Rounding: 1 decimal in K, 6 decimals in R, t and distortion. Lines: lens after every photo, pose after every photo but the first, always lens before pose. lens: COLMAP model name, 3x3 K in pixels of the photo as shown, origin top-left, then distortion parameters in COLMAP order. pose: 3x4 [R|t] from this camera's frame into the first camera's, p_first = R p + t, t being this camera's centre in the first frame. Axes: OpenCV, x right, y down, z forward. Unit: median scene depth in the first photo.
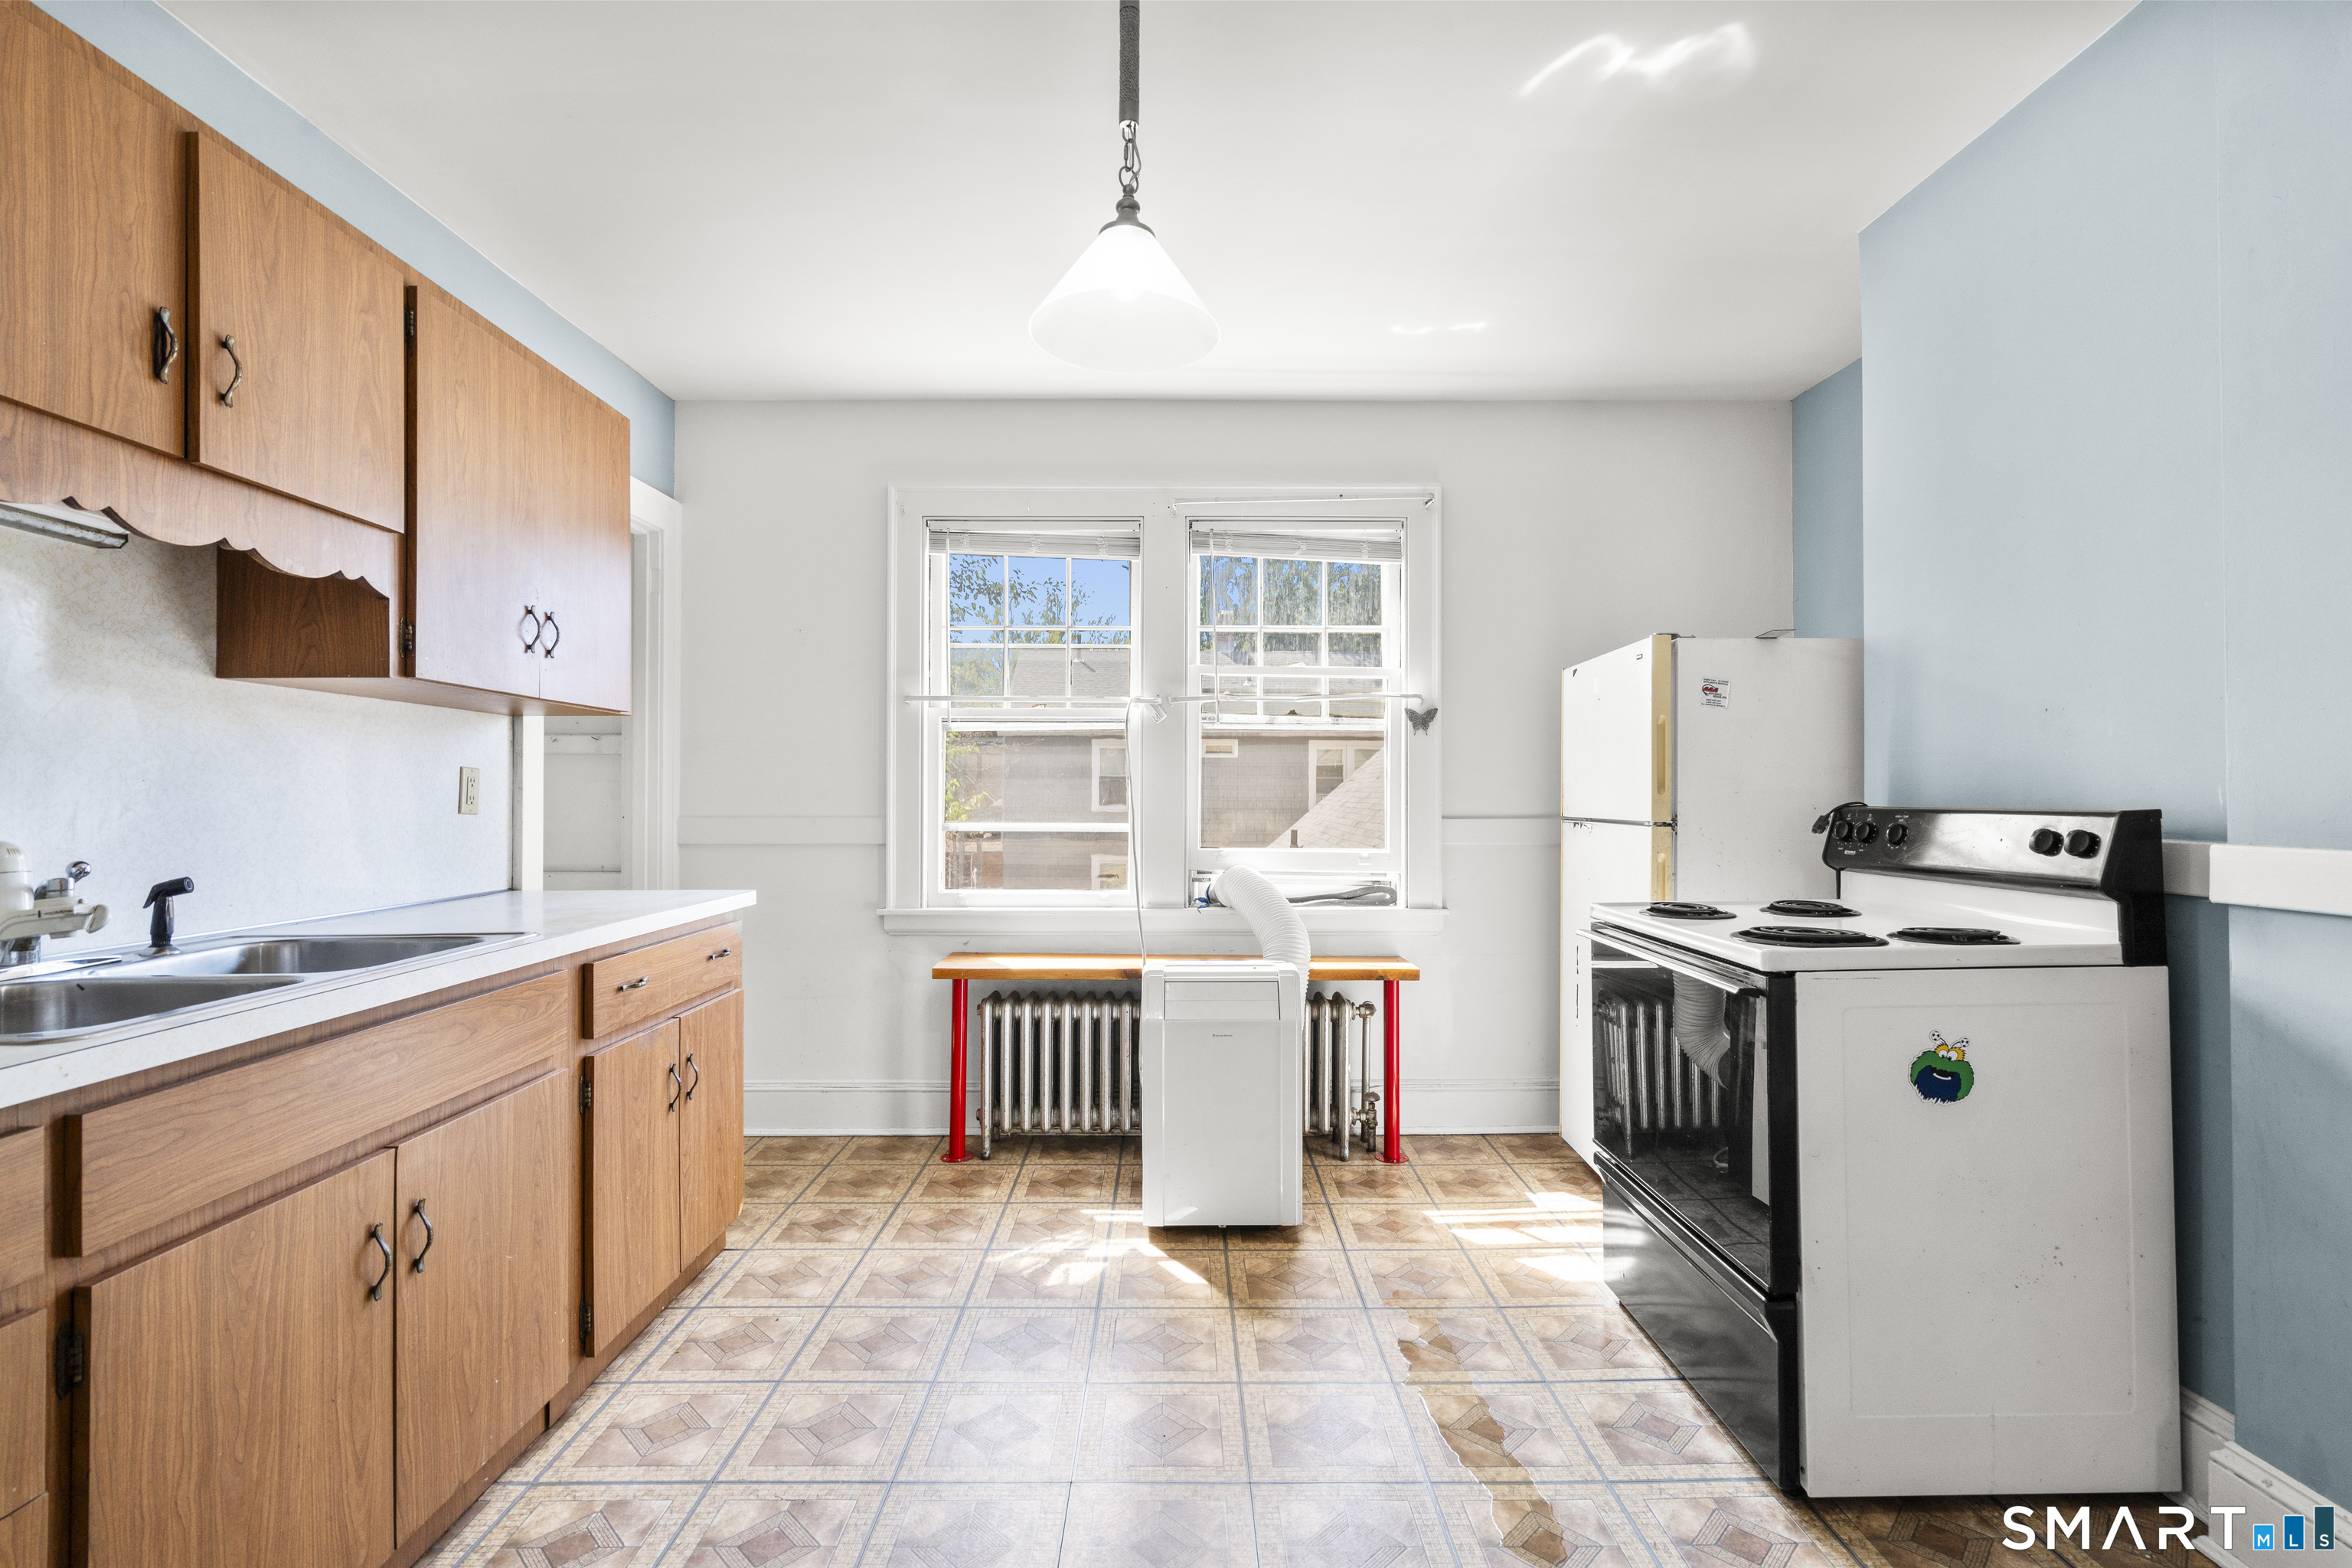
lens RADIAL K [[1064.5, 0, 1176.0], [0, 1064.5, 784.0], [0, 0, 1]] dist [-0.000598, -0.000046]
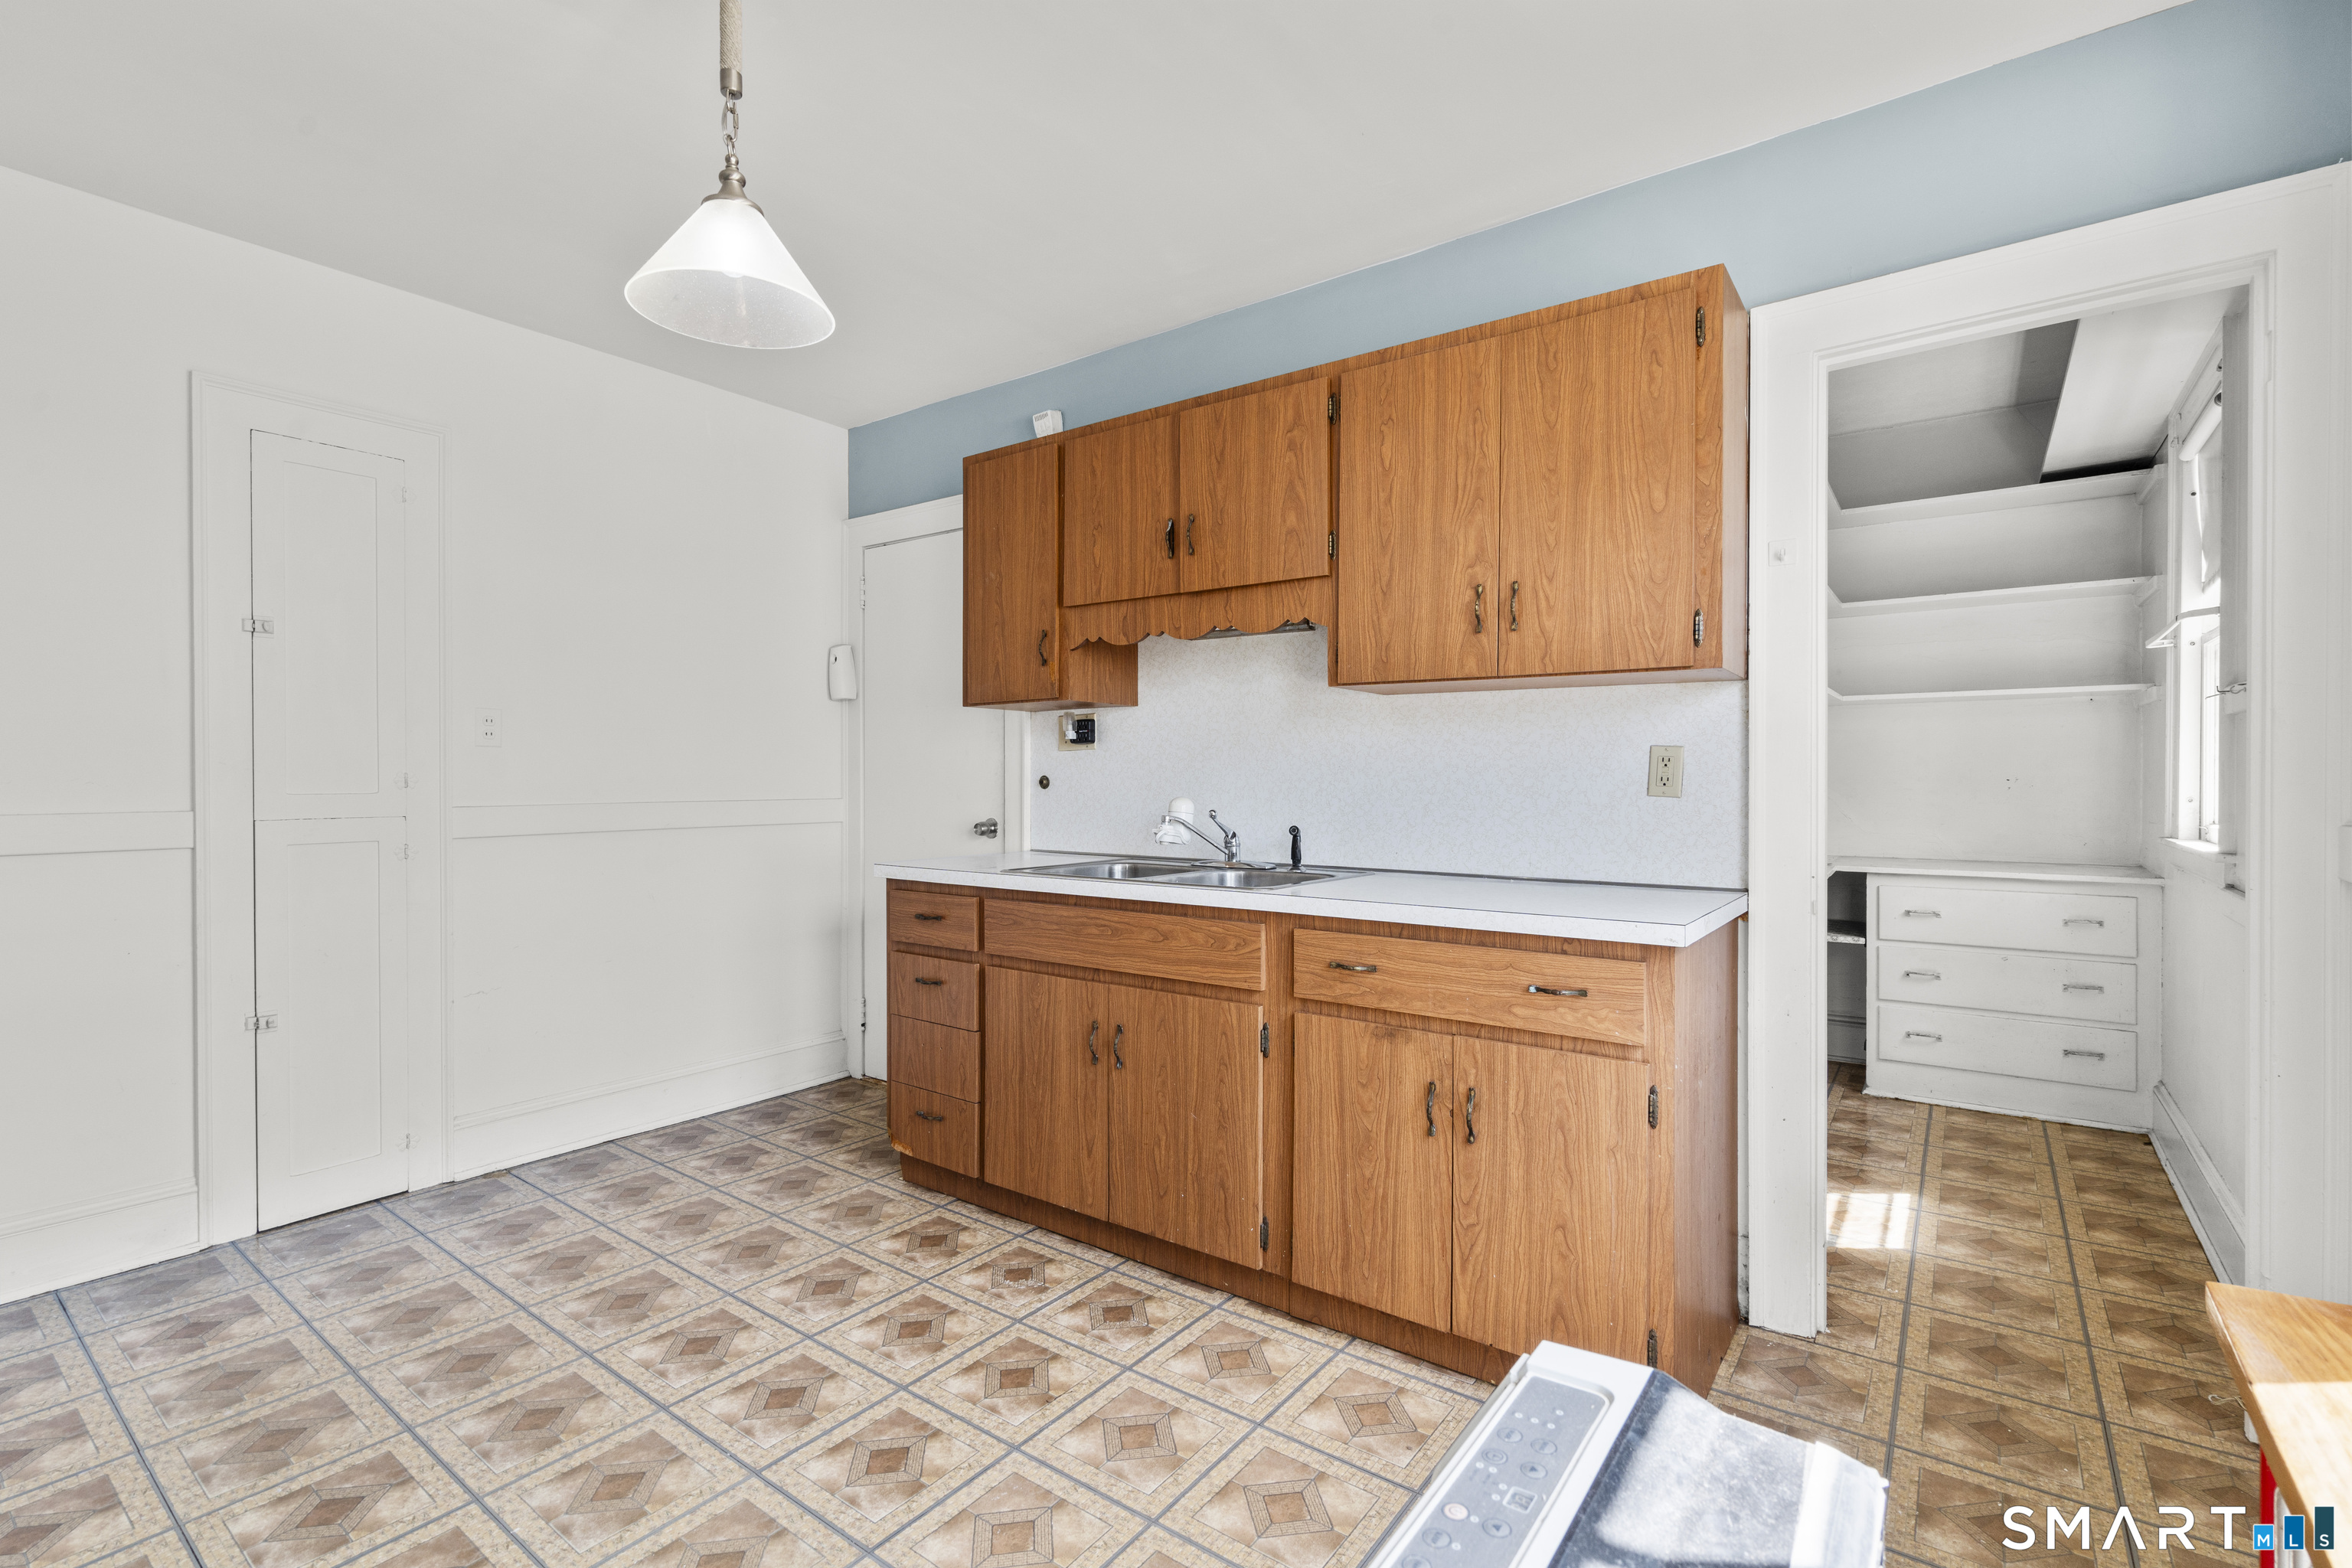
lens RADIAL K [[1064.5, 0, 1176.0], [0, 1064.5, 784.0], [0, 0, 1]] dist [-0.000598, -0.000046]
pose [[-0.596261, 0.011451, -0.802709, 0.457872], [0.007465, 0.999934, 0.008719, 0.006518], [0.802756, -0.000793, -0.596307, 1.721673]]
